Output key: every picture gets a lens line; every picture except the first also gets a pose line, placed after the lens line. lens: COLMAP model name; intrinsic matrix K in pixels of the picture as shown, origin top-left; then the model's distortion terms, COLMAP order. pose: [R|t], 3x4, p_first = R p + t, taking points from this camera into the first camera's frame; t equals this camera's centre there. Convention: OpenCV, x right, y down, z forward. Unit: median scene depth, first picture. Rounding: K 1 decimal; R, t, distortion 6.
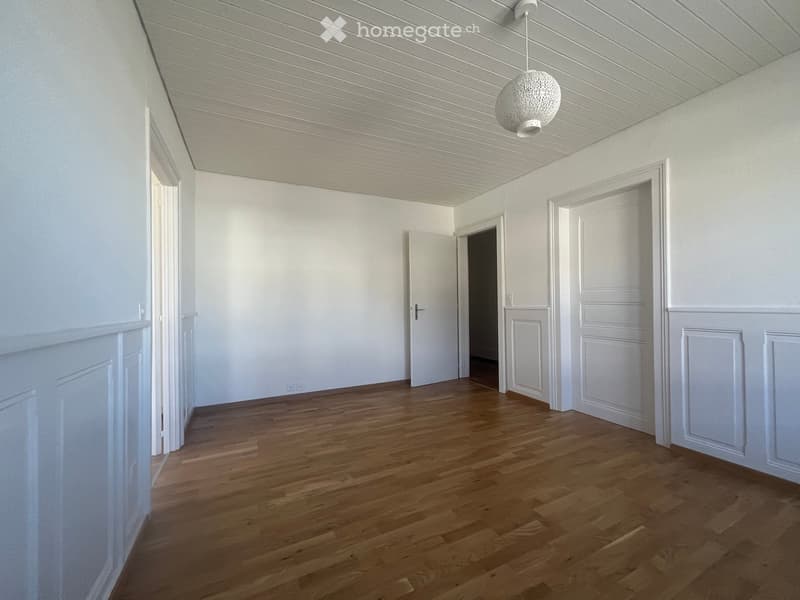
lens RADIAL K [[321.9, 0, 401.1], [0, 321.9, 300.3], [0, 0, 1]] dist [0.000155, 0.000085]
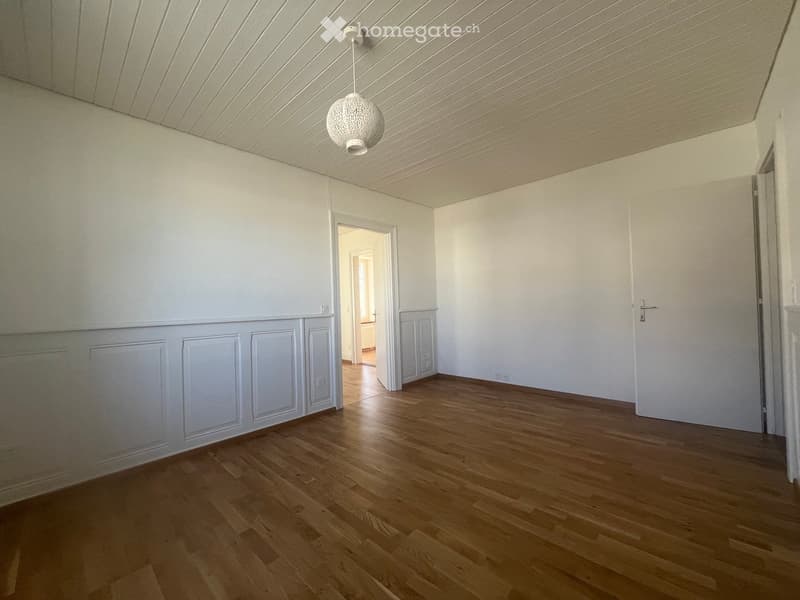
lens RADIAL K [[321.9, 0, 400.8], [0, 321.9, 299.6], [0, 0, 1]] dist [0.000155, 0.000085]
pose [[0.361886, -0.007155, -0.932195, 0.745996], [0.033422, 0.999427, 0.005304, -0.012924], [0.931623, -0.033076, 0.361918, 0.376950]]
